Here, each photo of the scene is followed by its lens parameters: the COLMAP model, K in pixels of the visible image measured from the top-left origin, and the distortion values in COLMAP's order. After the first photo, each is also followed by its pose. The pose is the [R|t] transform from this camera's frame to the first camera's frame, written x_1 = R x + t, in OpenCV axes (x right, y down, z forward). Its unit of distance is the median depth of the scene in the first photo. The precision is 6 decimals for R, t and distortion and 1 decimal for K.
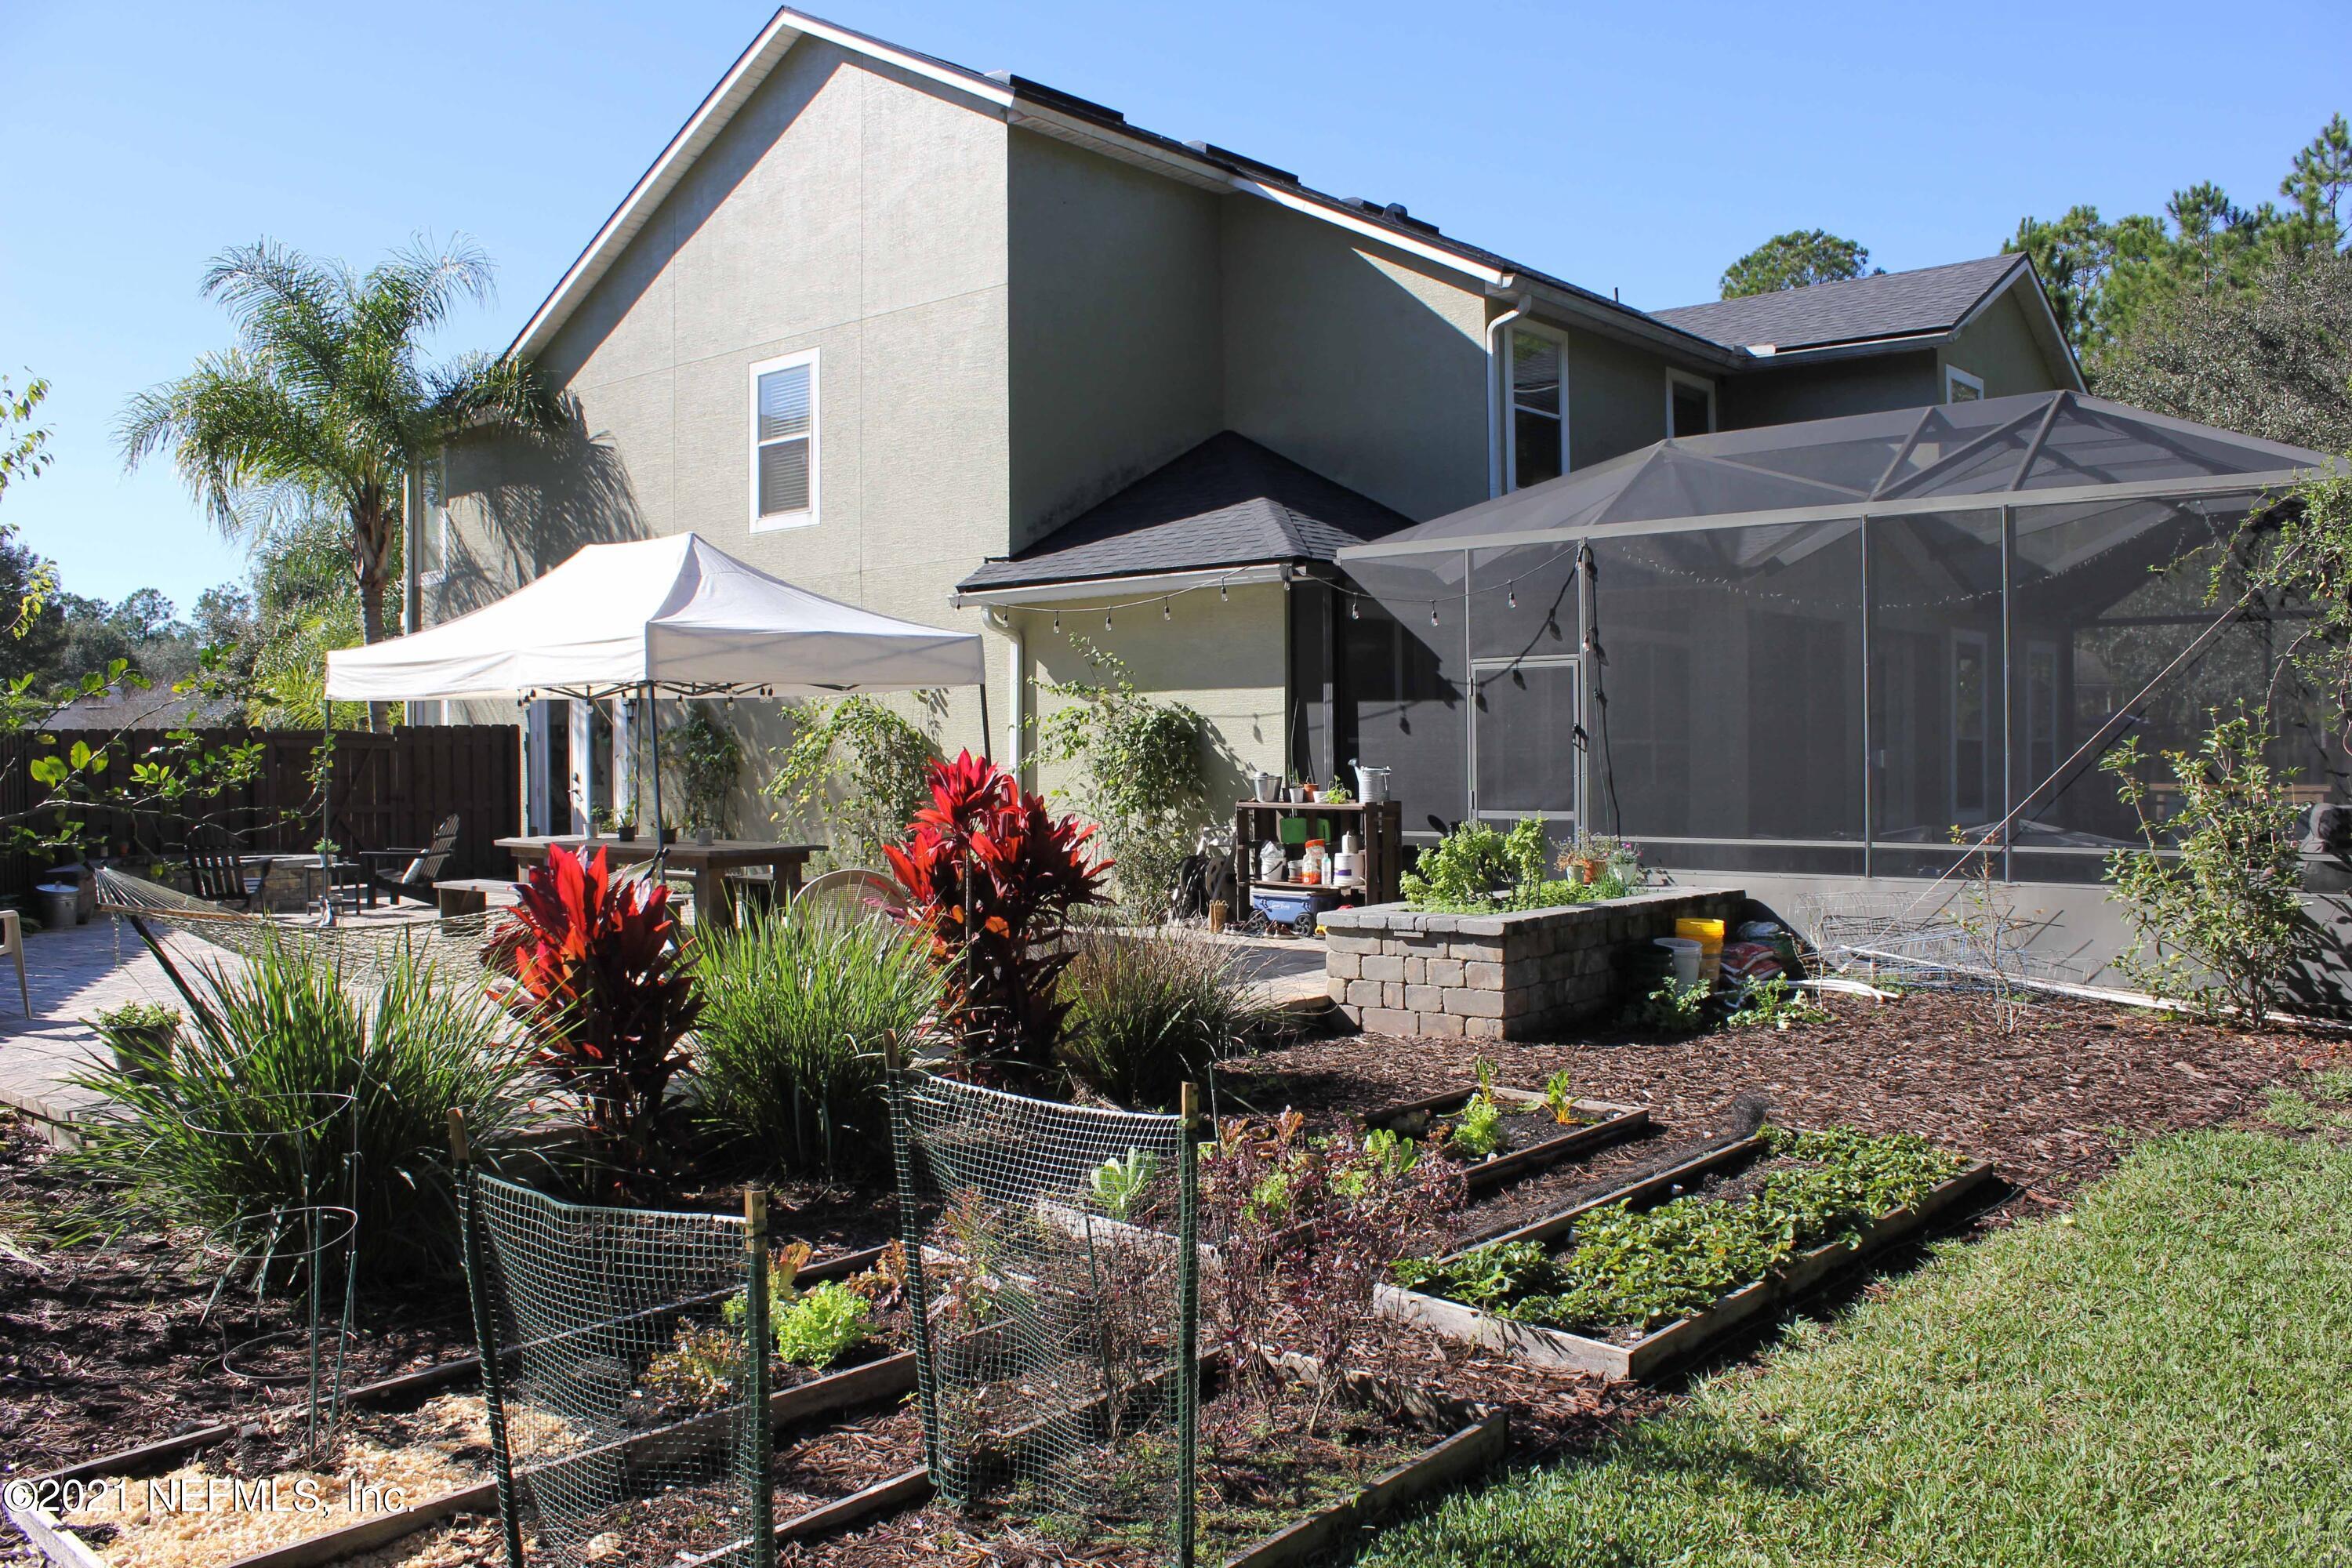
lens RADIAL K [[1975.9, 0, 1204.6], [0, 1975.9, 783.0], [0, 0, 1]] dist [-0.200607, 0.225395]
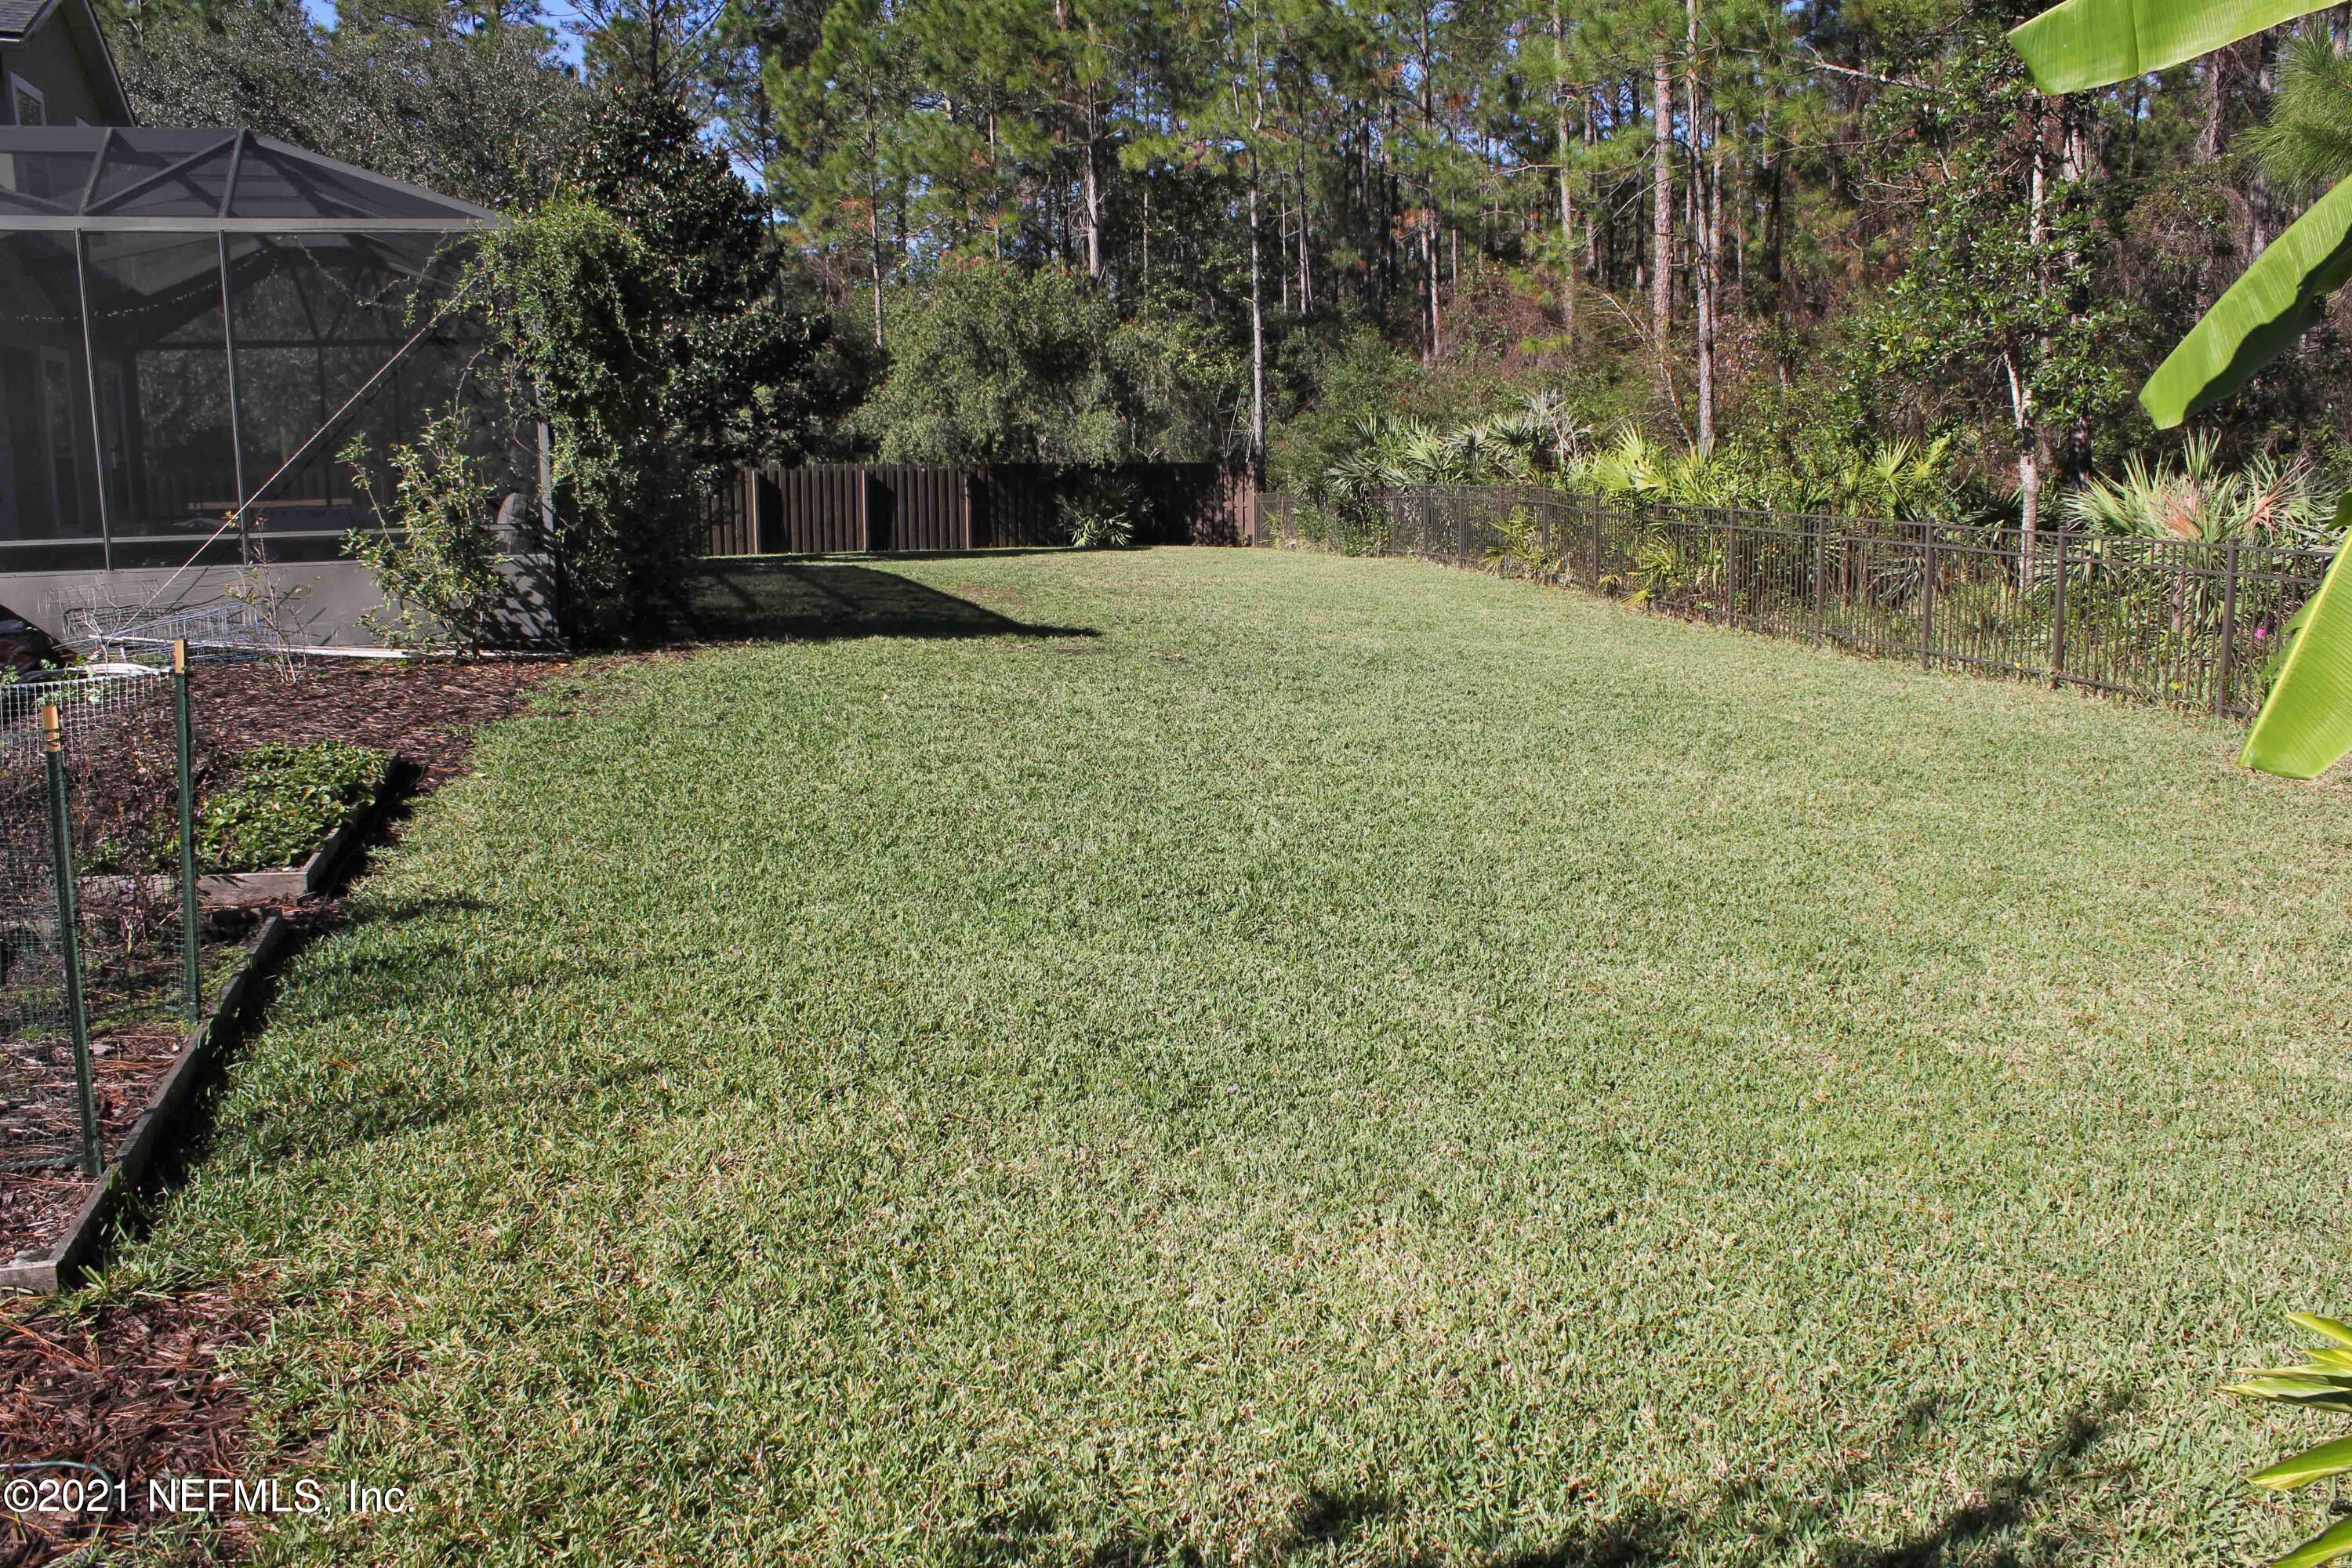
lens RADIAL K [[1975.9, 0, 1204.6], [0, 1975.9, 783.0], [0, 0, 1]] dist [-0.200607, 0.225395]
pose [[0.528009, -0.142505, 0.837197, -0.246576], [0.028421, 0.988233, 0.150289, 0.024844], [-0.848763, -0.055560, 0.525846, -0.094486]]
